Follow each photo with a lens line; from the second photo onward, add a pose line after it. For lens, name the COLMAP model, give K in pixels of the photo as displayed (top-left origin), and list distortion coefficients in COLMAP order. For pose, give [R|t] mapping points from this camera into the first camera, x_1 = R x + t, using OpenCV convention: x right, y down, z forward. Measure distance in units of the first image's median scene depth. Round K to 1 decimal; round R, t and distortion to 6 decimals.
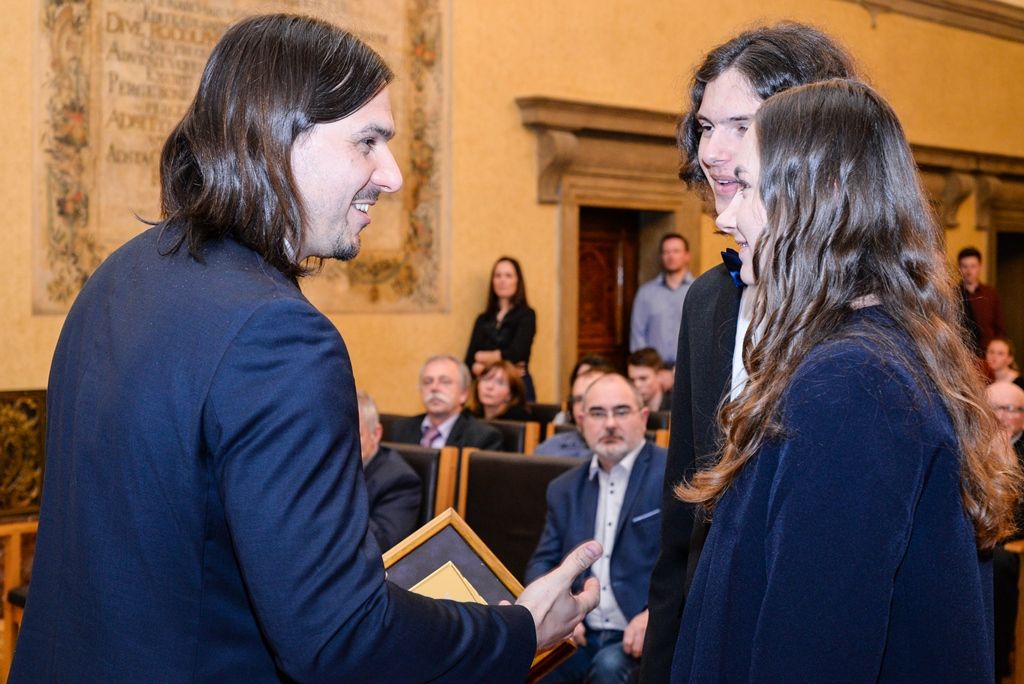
lens RADIAL K [[2028.4, 0, 560.9], [0, 2028.4, 332.0], [0, 0, 1]] dist [-0.042158, 0.000000]
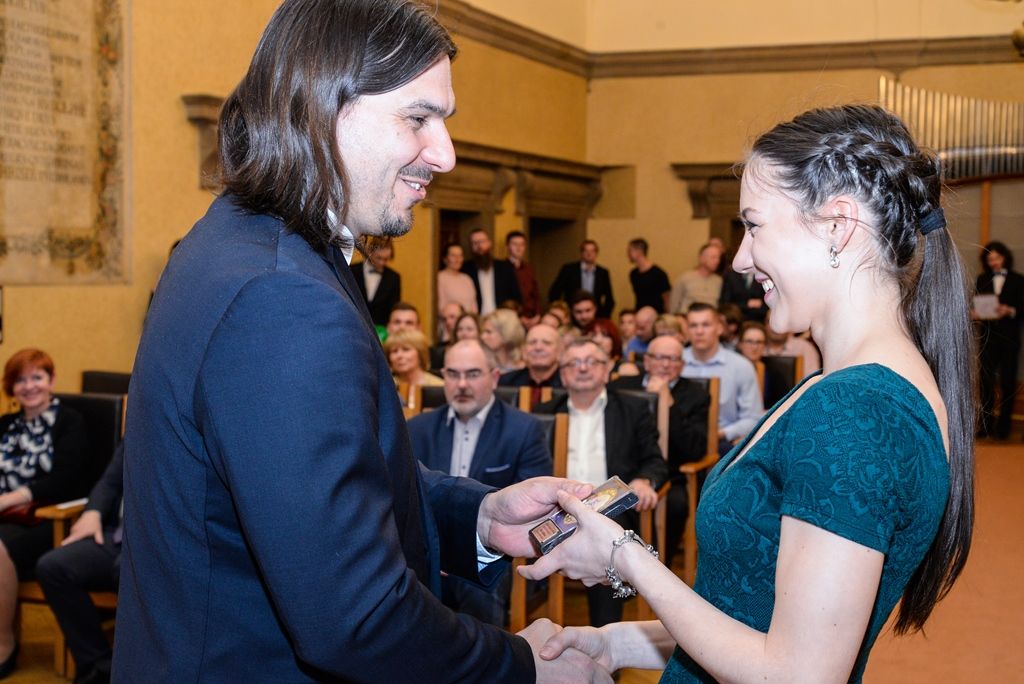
lens RADIAL K [[1599.7, 0, 507.0], [0, 1599.7, 347.6], [0, 0, 1]] dist [-0.017246, 0.000000]
pose [[0.960508, -0.015980, 0.277794, -0.103559], [0.007355, 0.999459, 0.032063, -0.001129], [-0.278156, -0.028754, 0.960105, 0.085301]]
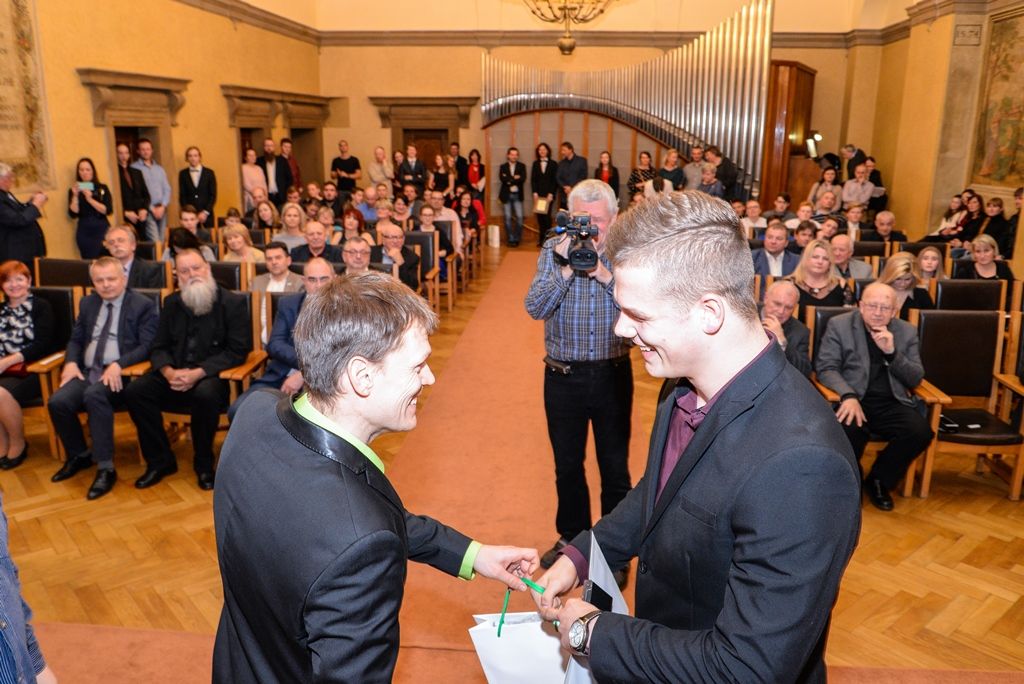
lens RADIAL K [[822.1, 0, 518.1], [0, 822.1, 344.2], [0, 0, 1]] dist [-0.034291, 0.013731]
pose [[0.838261, -0.138166, 0.527474, -0.115882], [0.009072, 0.970764, 0.239864, -0.047610], [-0.545194, -0.196284, 0.815007, 0.130550]]
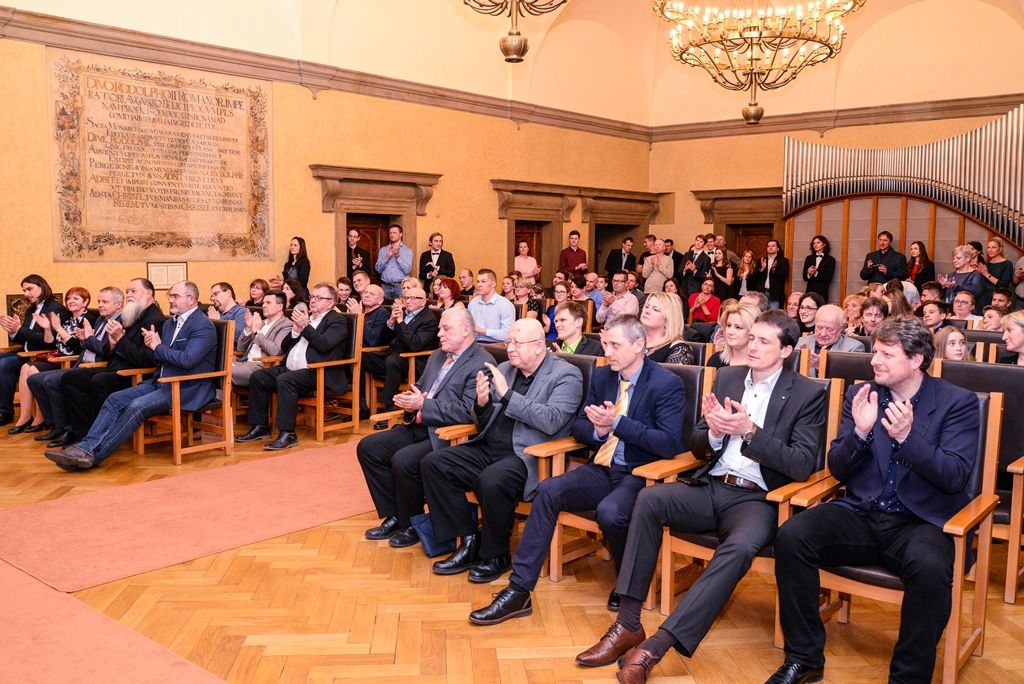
lens RADIAL K [[952.5, 0, 510.5], [0, 952.5, 339.3], [0, 0, 1]] dist [-0.069027, 0.000000]
pose [[0.997168, 0.001338, -0.075188, 0.292840], [0.003751, 0.997712, 0.067509, 0.007583], [0.075107, -0.067600, 0.994882, -0.045282]]
